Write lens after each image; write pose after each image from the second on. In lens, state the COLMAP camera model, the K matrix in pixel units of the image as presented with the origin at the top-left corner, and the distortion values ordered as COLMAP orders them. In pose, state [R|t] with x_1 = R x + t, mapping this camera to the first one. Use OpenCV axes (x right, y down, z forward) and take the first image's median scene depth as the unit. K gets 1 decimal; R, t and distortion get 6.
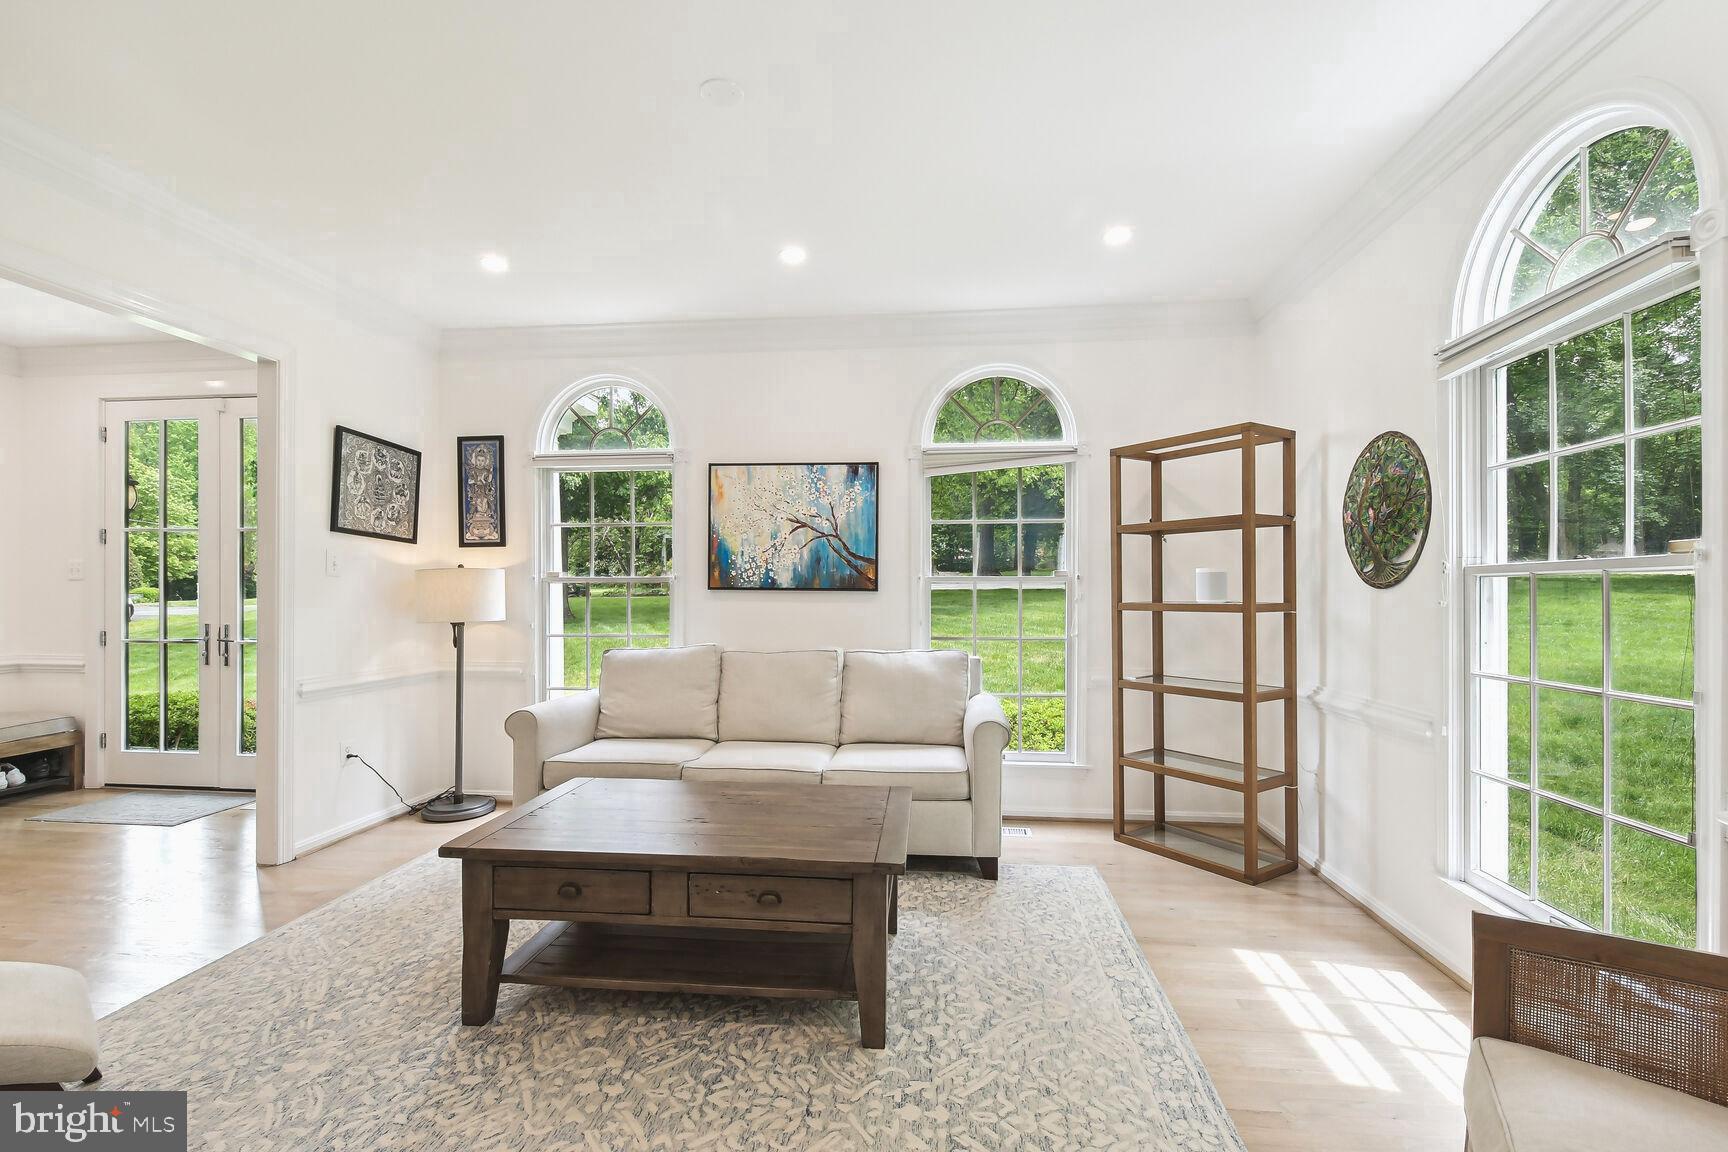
lens RADIAL K [[768.9, 0, 867.6], [0, 768.9, 584.0], [0, 0, 1]] dist [-0.001115, -0.001089]
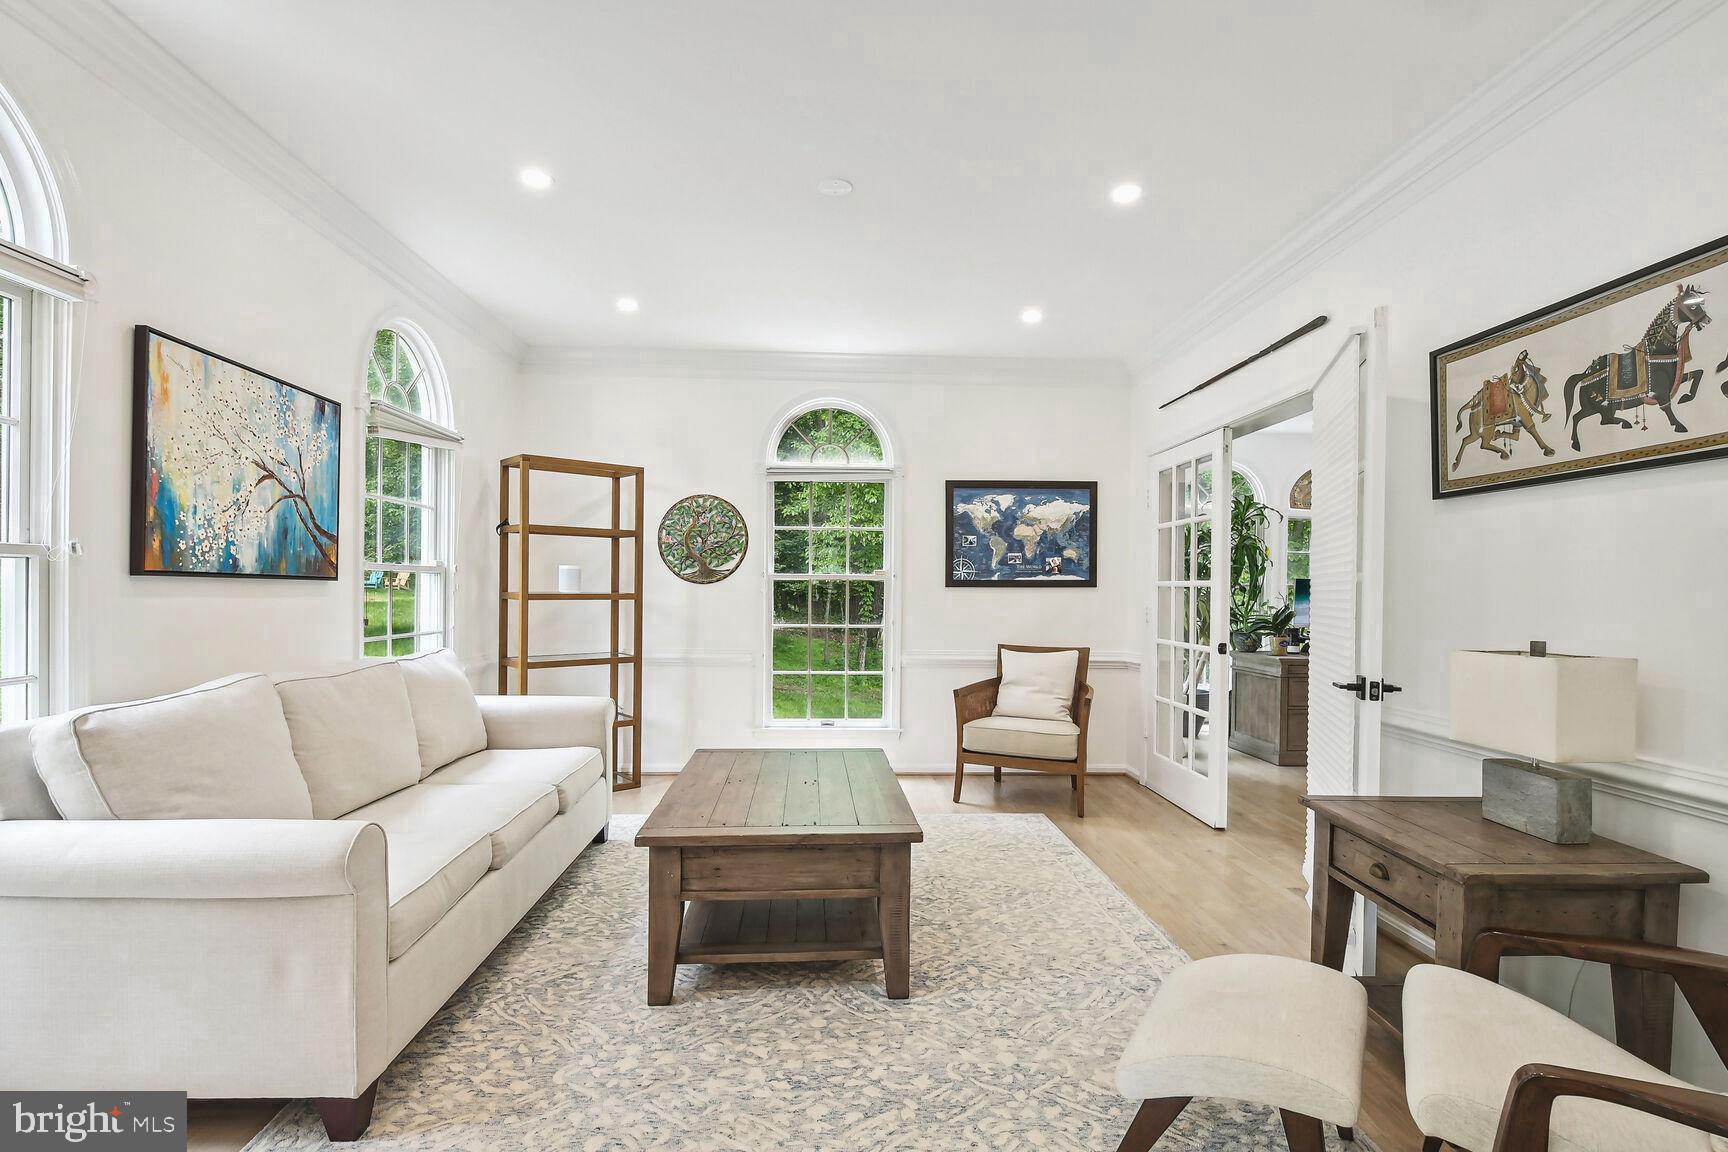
lens RADIAL K [[793.1, 0, 862.5], [0, 793.1, 587.3], [0, 0, 1]] dist [-0.000791, -0.000253]
pose [[-0.135969, 0.000131, 0.990713, -0.794784], [-0.017549, 0.999843, -0.002541, 0.008564], [-0.990558, -0.017731, -0.135946, 0.608668]]
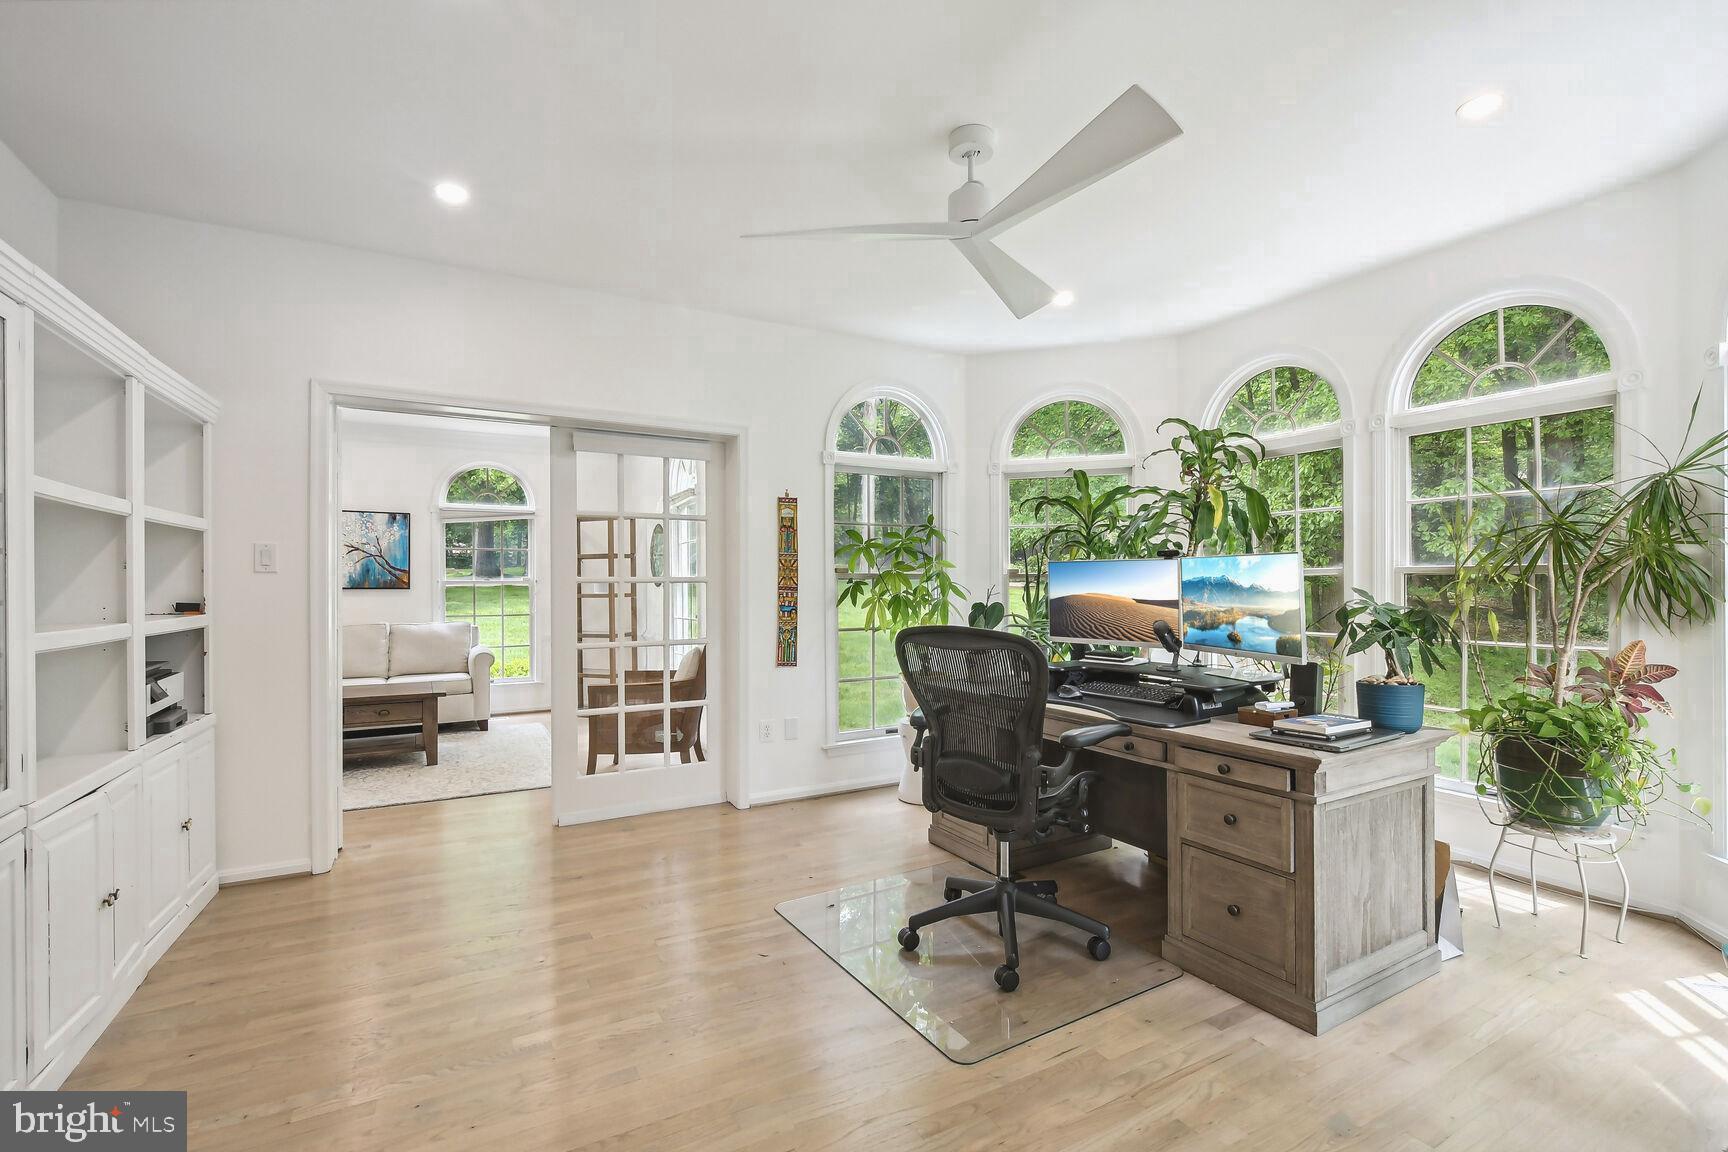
lens RADIAL K [[768.9, 0, 867.6], [0, 768.9, 584.0], [0, 0, 1]] dist [-0.001115, -0.001089]
pose [[0.818551, -0.006203, 0.574400, -0.133473], [-0.000398, 0.999935, 0.011365, -0.021747], [-0.574433, -0.009531, 0.818496, -0.962653]]
